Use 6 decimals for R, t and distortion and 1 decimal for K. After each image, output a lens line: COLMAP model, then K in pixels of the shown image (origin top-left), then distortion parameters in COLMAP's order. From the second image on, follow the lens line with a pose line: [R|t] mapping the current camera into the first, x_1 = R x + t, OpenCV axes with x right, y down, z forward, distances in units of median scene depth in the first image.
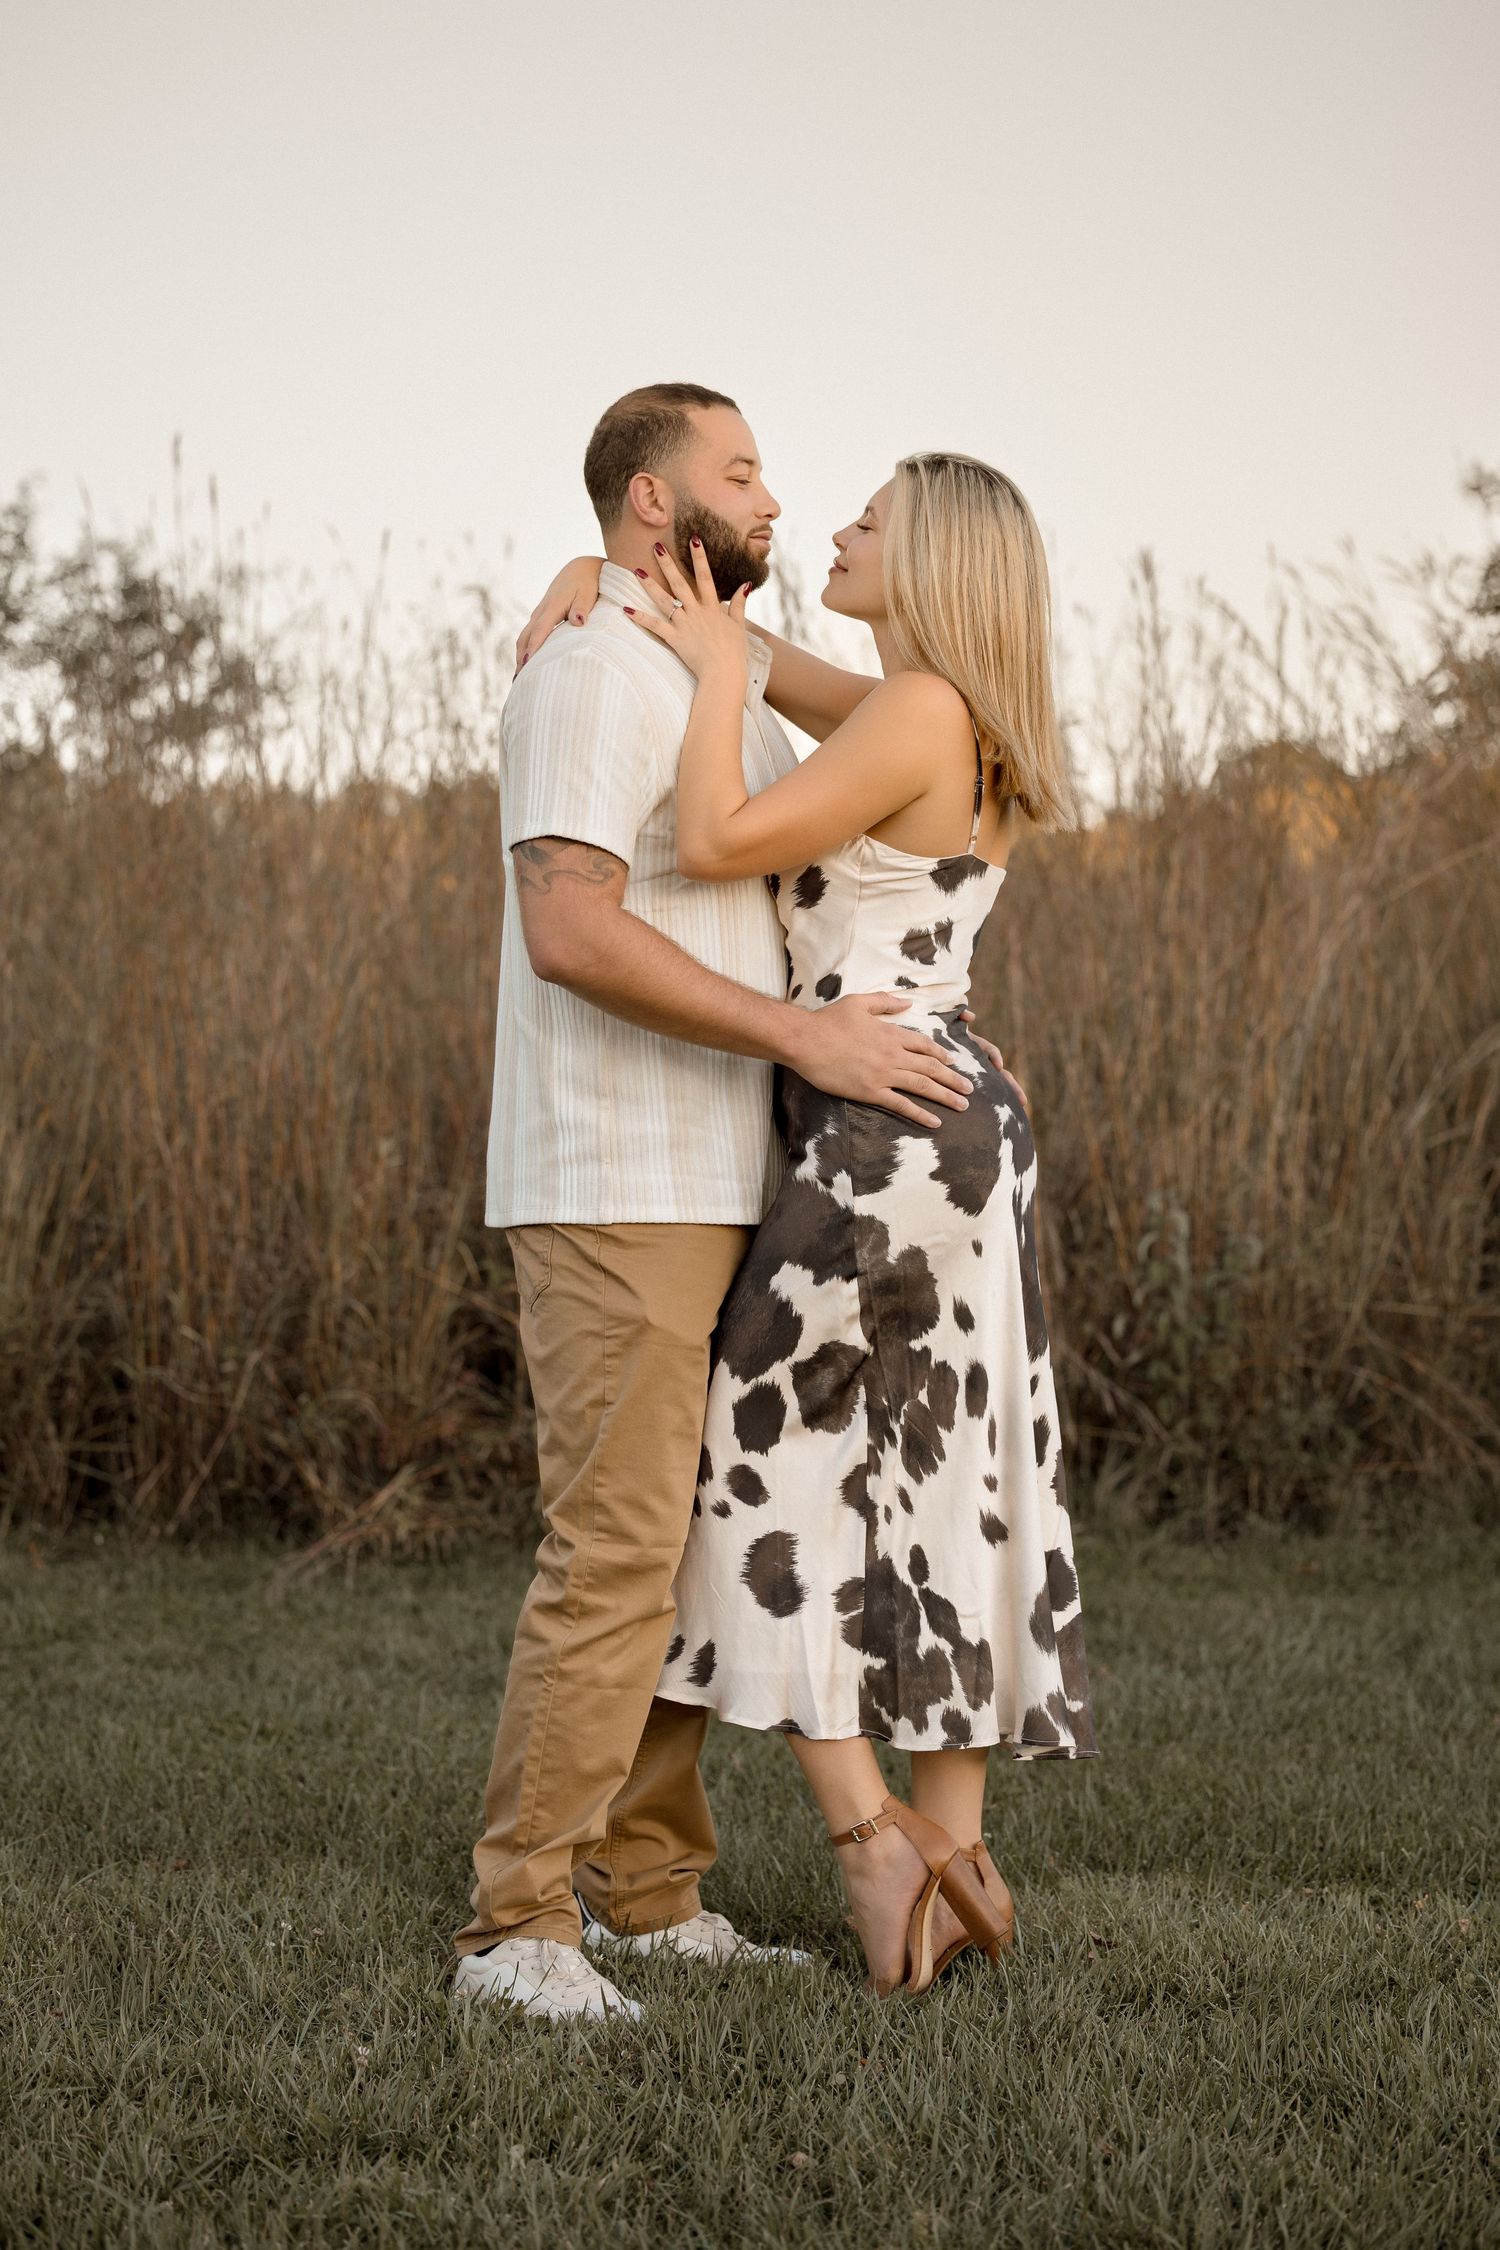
lens RADIAL K [[5160.2, 0, 750.0], [0, 5160.2, 1125.0], [0, 0, 1]] dist [-0.000085, -0.195533]
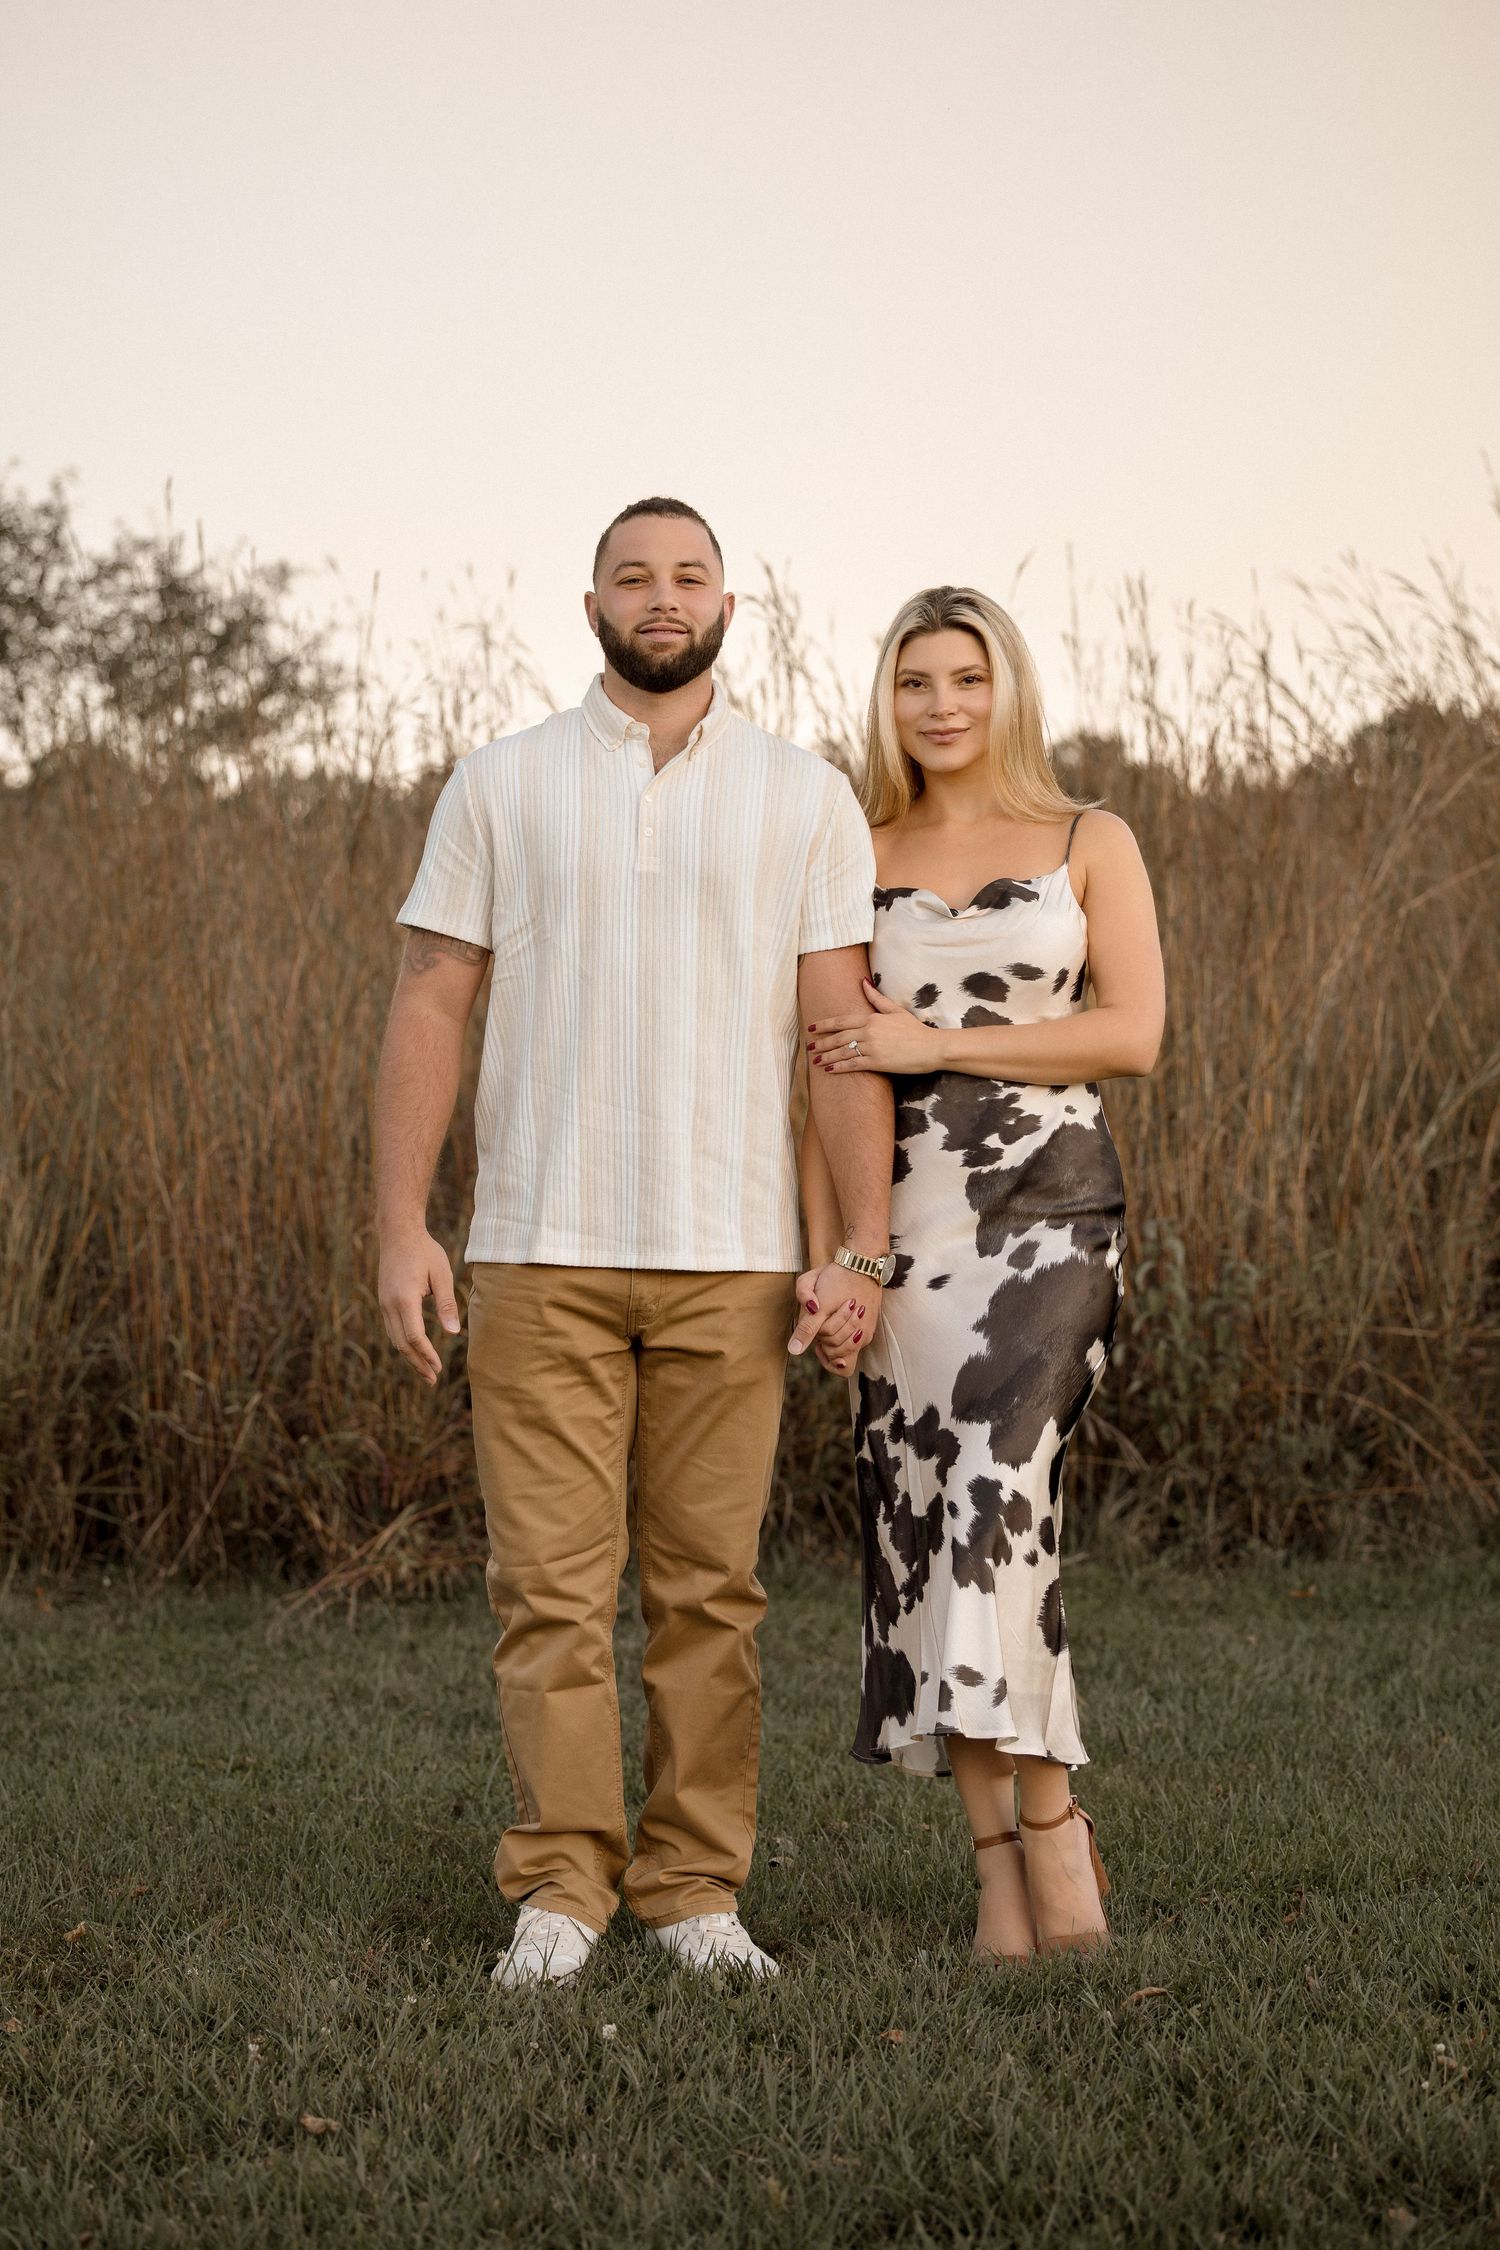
lens RADIAL K [[5555.5, 0, 750.0], [0, 5555.5, 1125.0], [0, 0, 1]] dist [0.000640, -0.119737]
pose [[0.999614, -0.016458, -0.022375, 0.024888], [0.016464, 0.999864, 0.000057, -0.006795], [0.022371, -0.000425, 0.999750, -0.080637]]
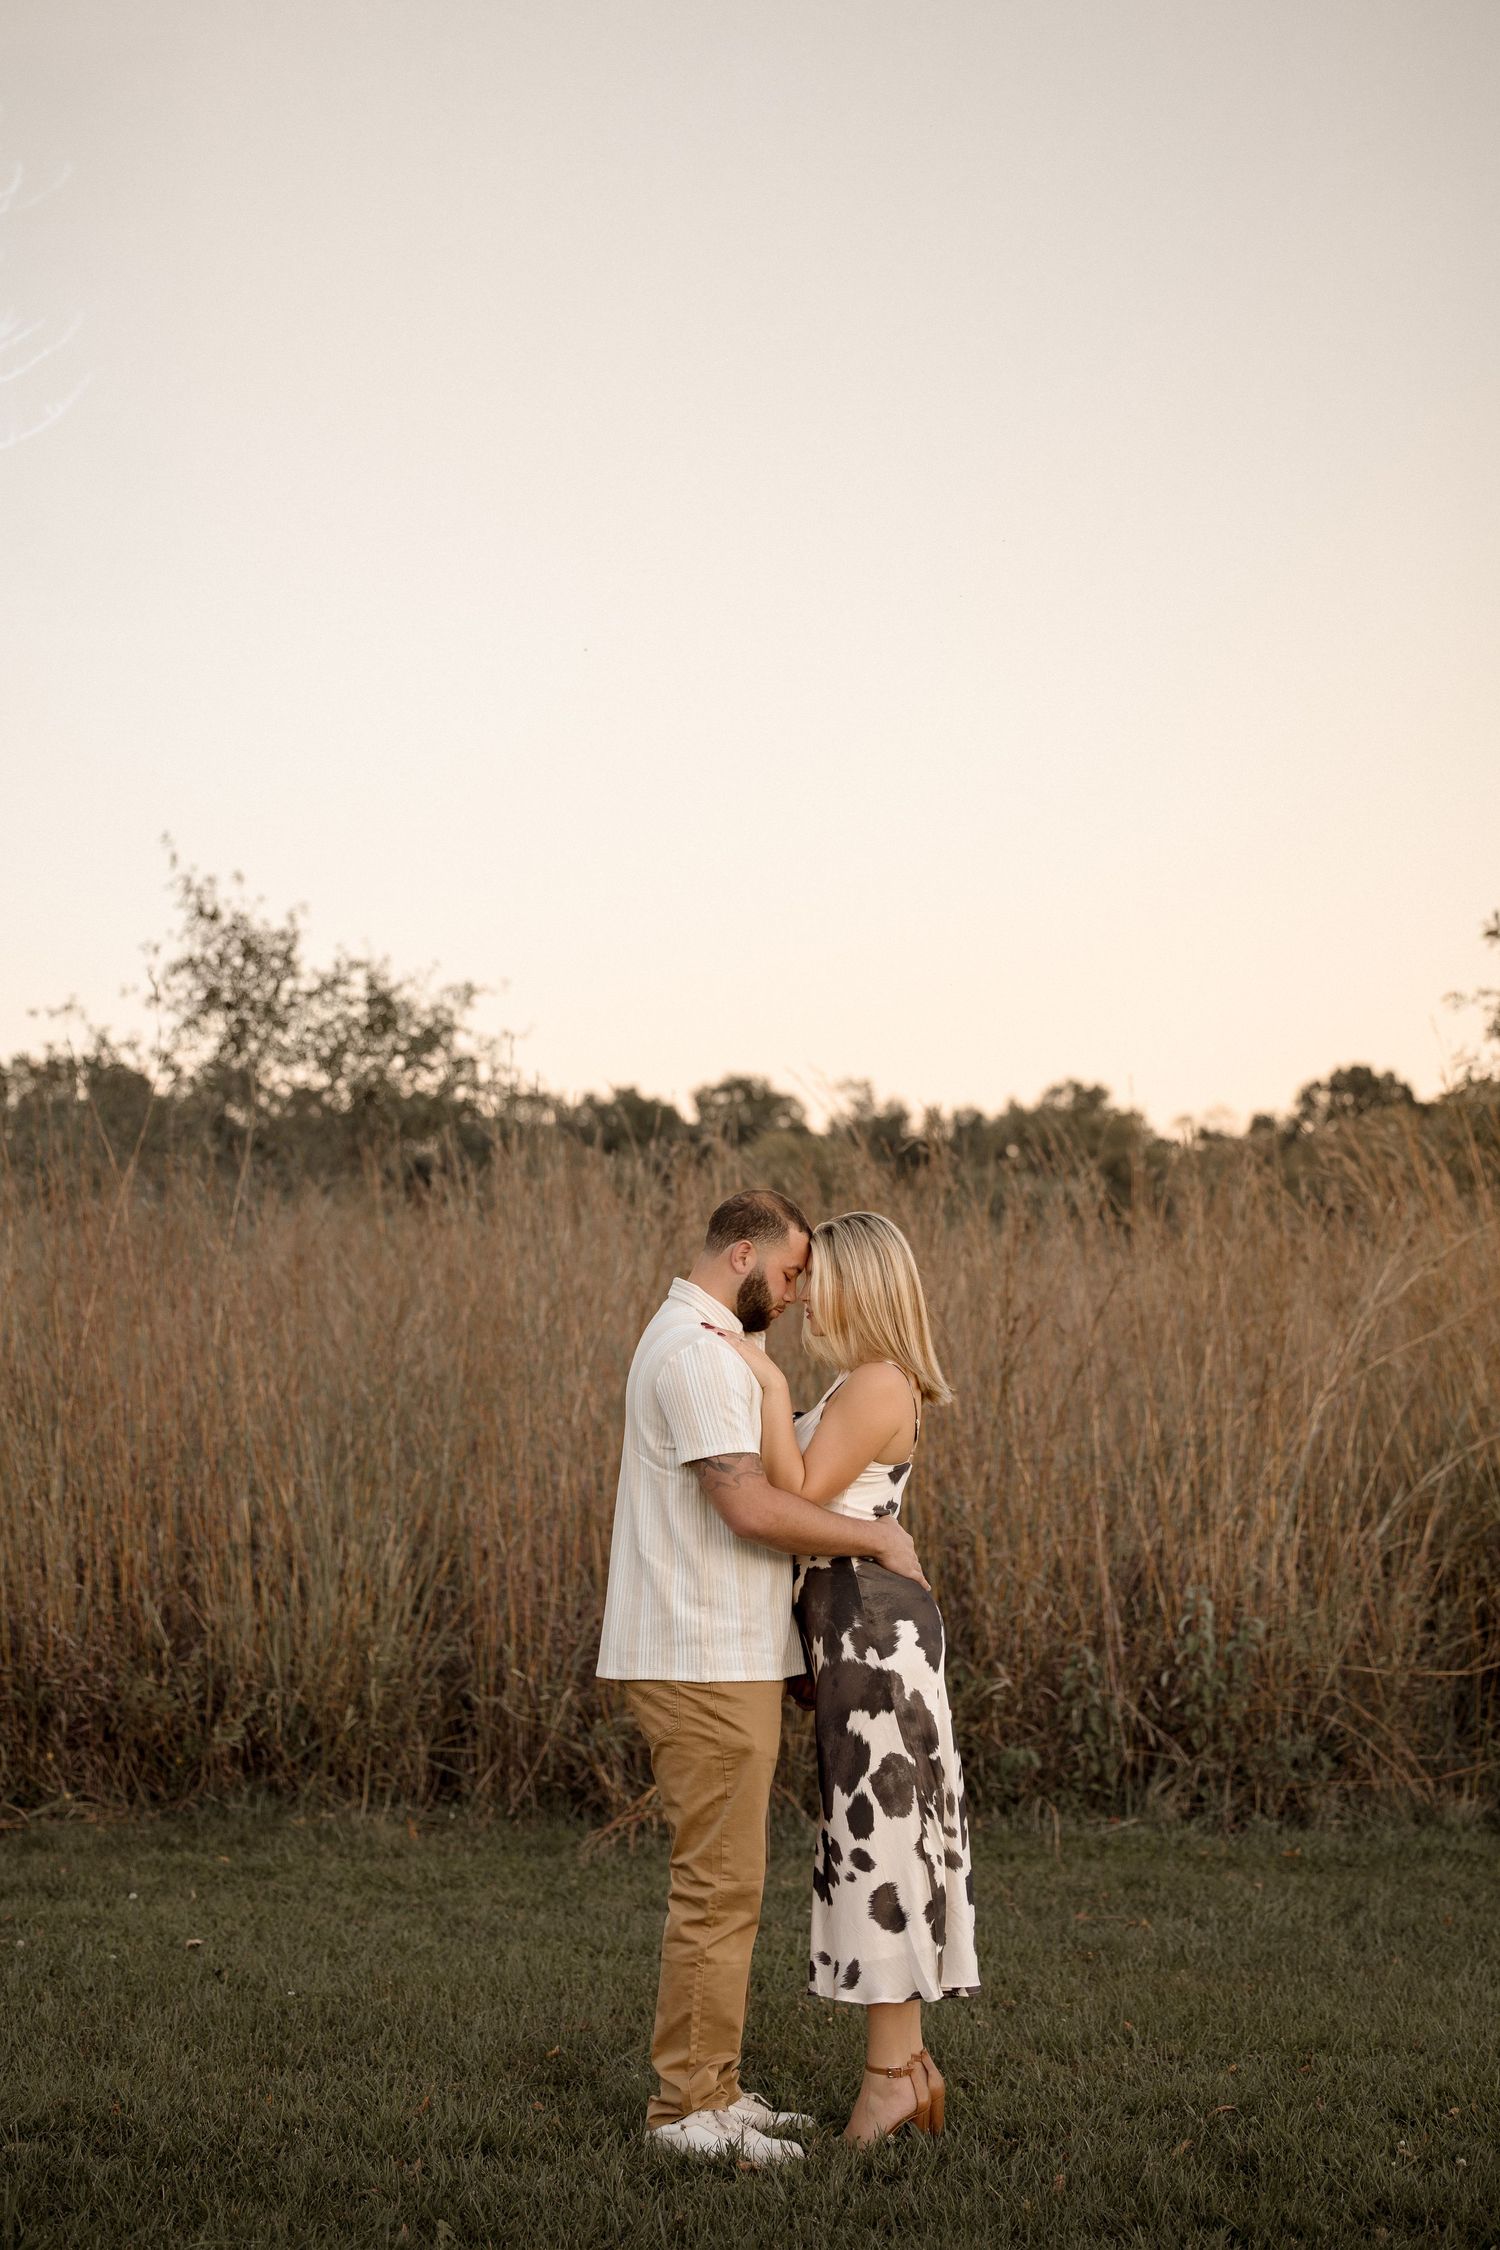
lens RADIAL K [[4907.0, 0, 750.0], [0, 4907.0, 1125.0], [0, 0, 1]] dist [0.087272, -0.019668]
pose [[0.999603, 0.015276, -0.023665, -0.013564], [-0.016516, 0.998451, -0.053139, -0.040148], [0.022817, 0.053509, 0.998307, -0.373166]]
